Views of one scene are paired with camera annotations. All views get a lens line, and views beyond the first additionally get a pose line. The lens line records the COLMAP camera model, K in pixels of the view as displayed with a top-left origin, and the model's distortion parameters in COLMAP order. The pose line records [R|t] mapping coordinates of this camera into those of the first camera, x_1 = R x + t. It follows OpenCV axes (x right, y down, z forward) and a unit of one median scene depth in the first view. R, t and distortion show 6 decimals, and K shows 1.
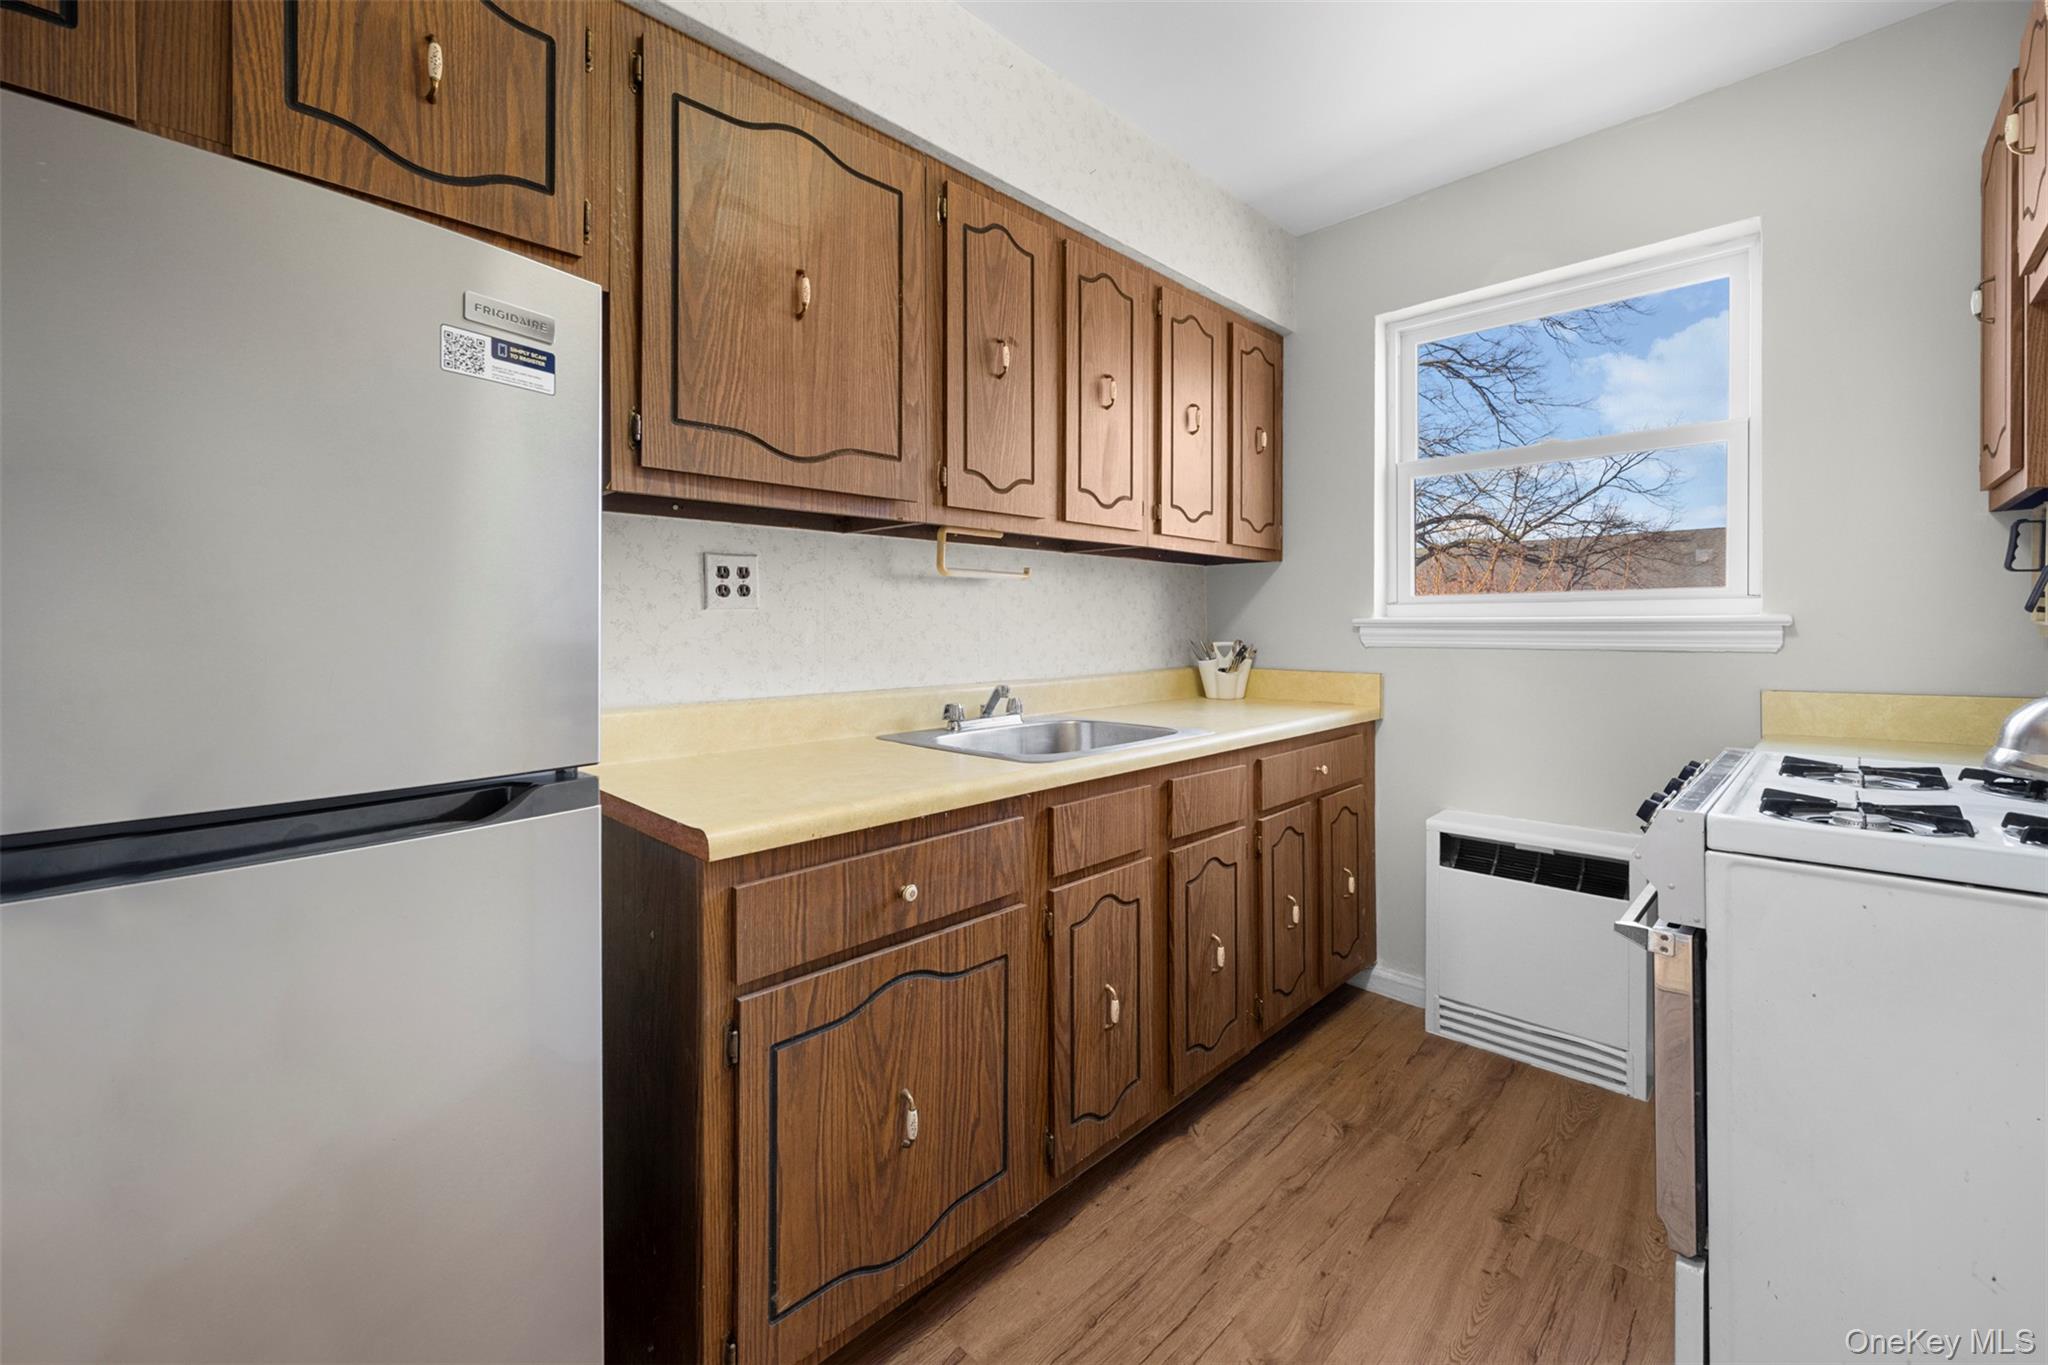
lens RADIAL K [[823.6, 0, 1049.4], [0, 823.6, 629.7], [0, 0, 1]] dist [0.000147, -0.000523]
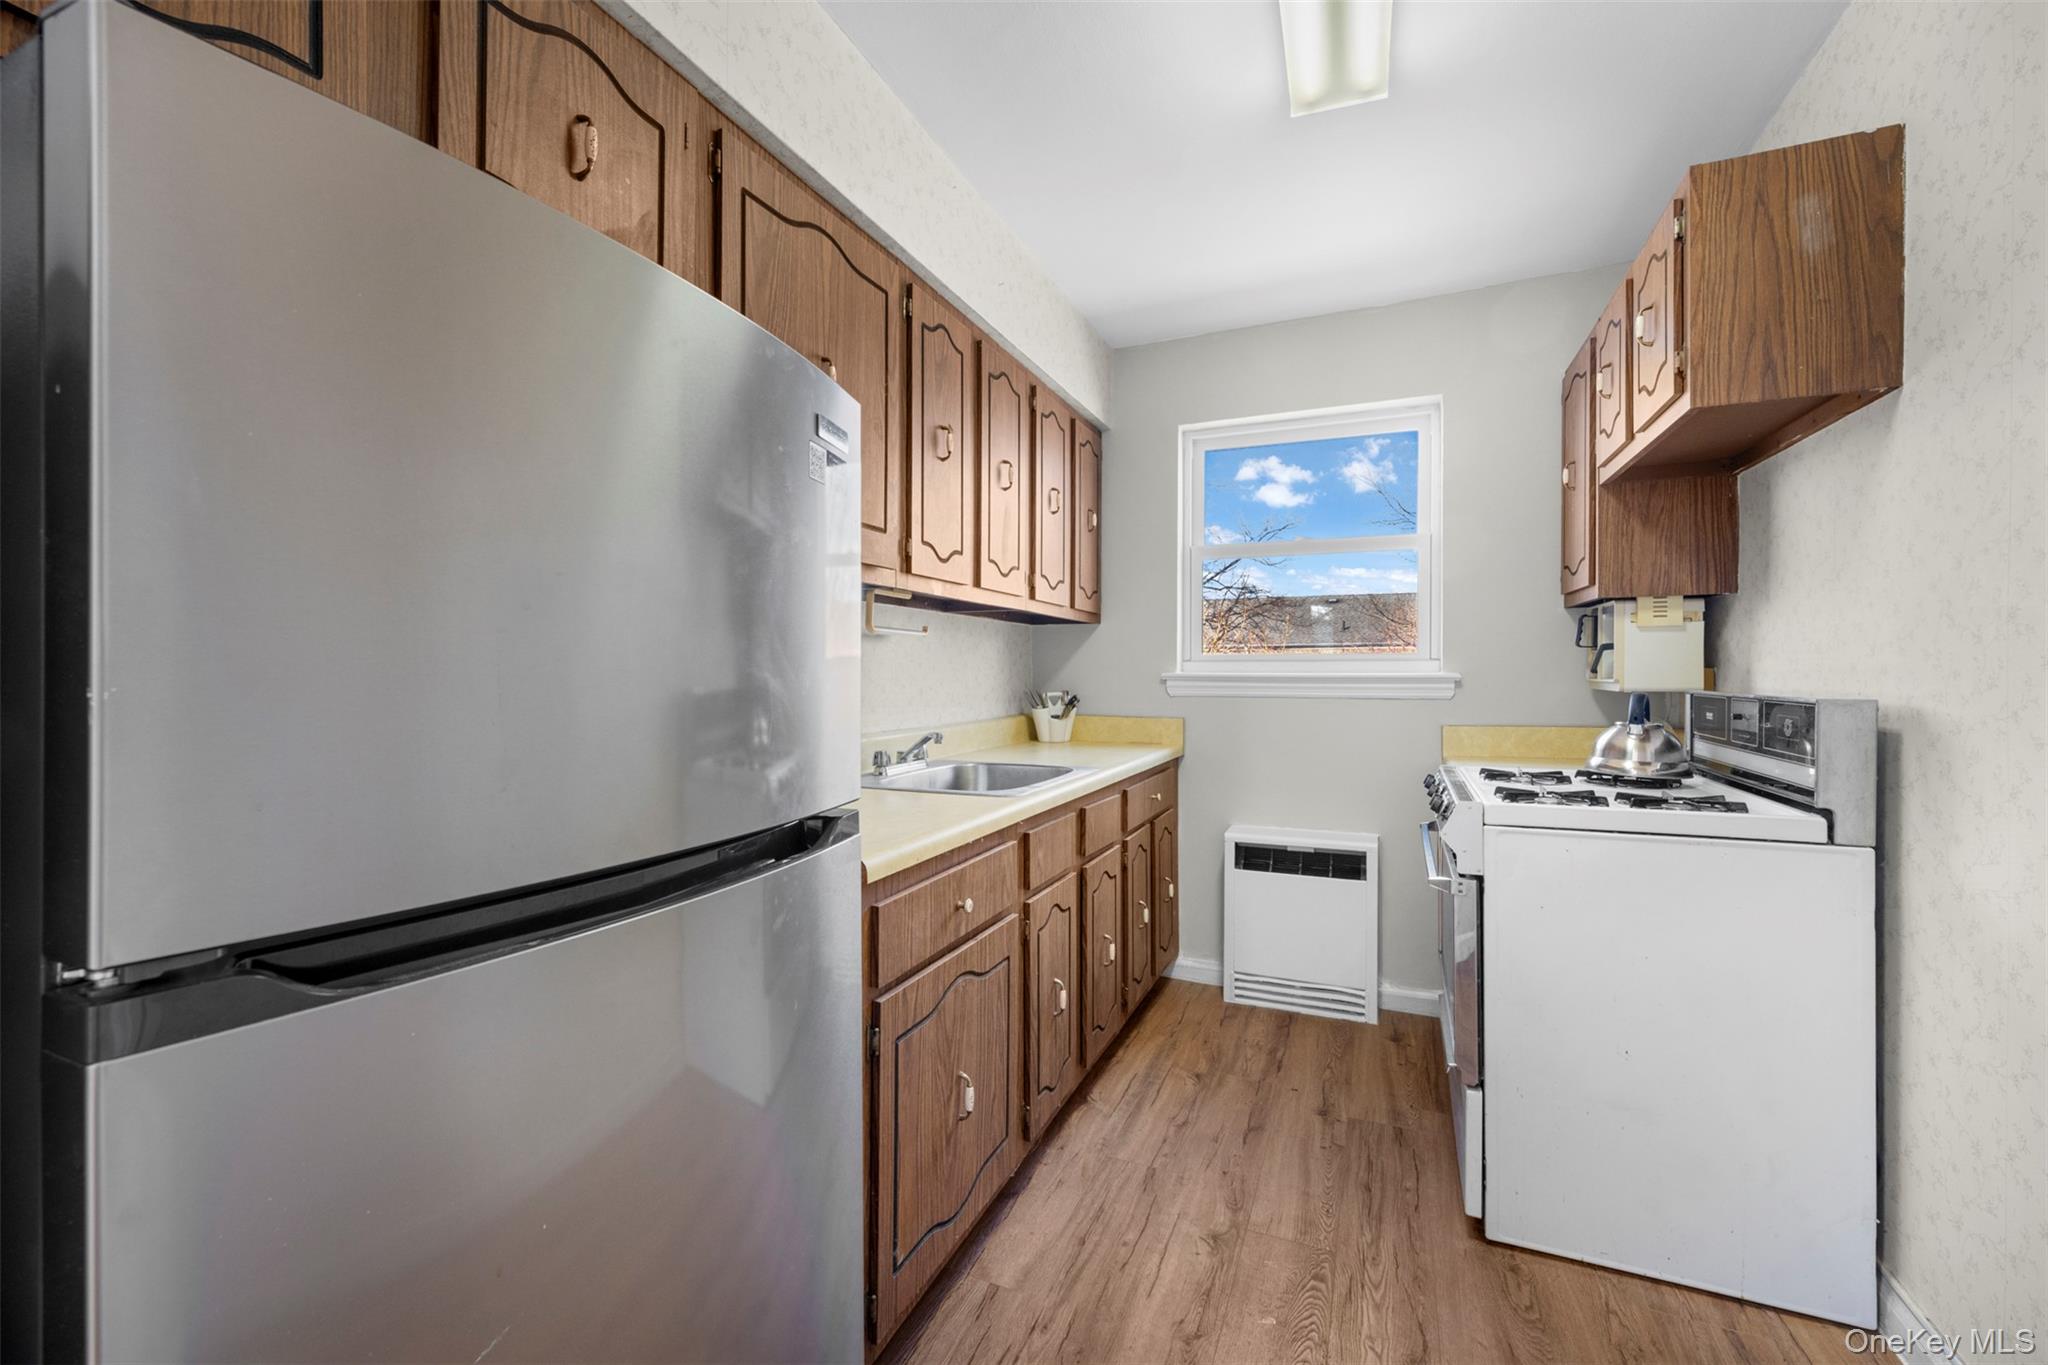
lens RADIAL K [[823.6, 0, 1042.2], [0, 823.6, 678.9], [0, 0, 1]] dist [0.000147, -0.000523]
pose [[0.935051, 0.002258, 0.354505, -0.353362], [-0.002498, 0.999997, 0.000218, -0.007022], [-0.354504, -0.001089, 0.935054, -0.111657]]
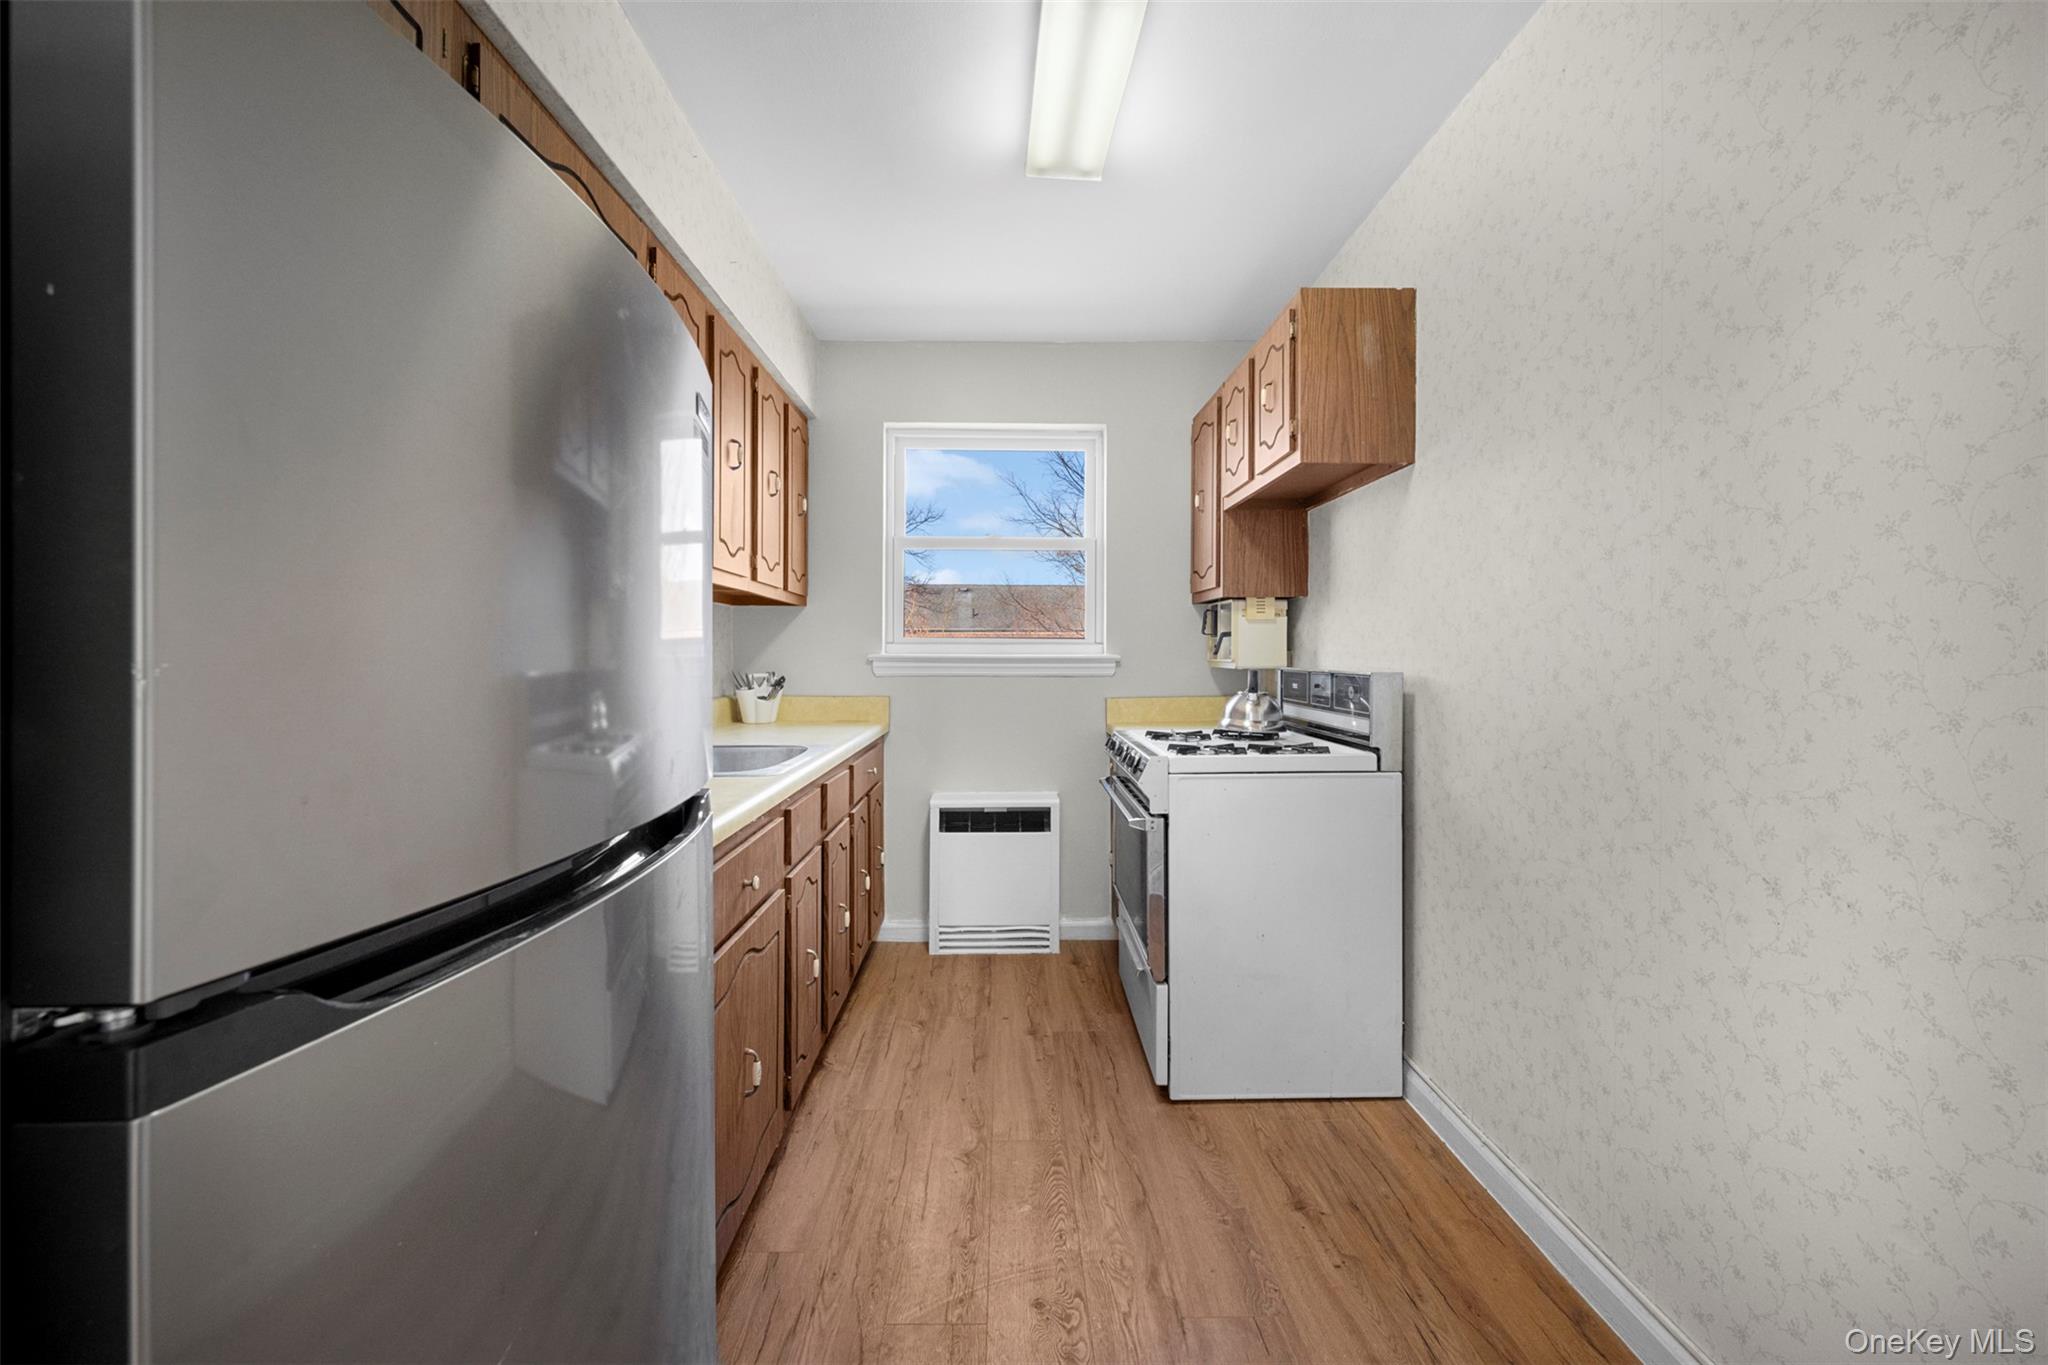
lens RADIAL K [[823.6, 0, 990.2], [0, 823.6, 661.3], [0, 0, 1]] dist [0.000147, -0.000523]
pose [[0.706258, -0.000204, 0.707955, -0.603366], [-0.000650, 0.999999, 0.000937, -0.005596], [-0.707954, -0.001122, 0.706257, -0.064167]]
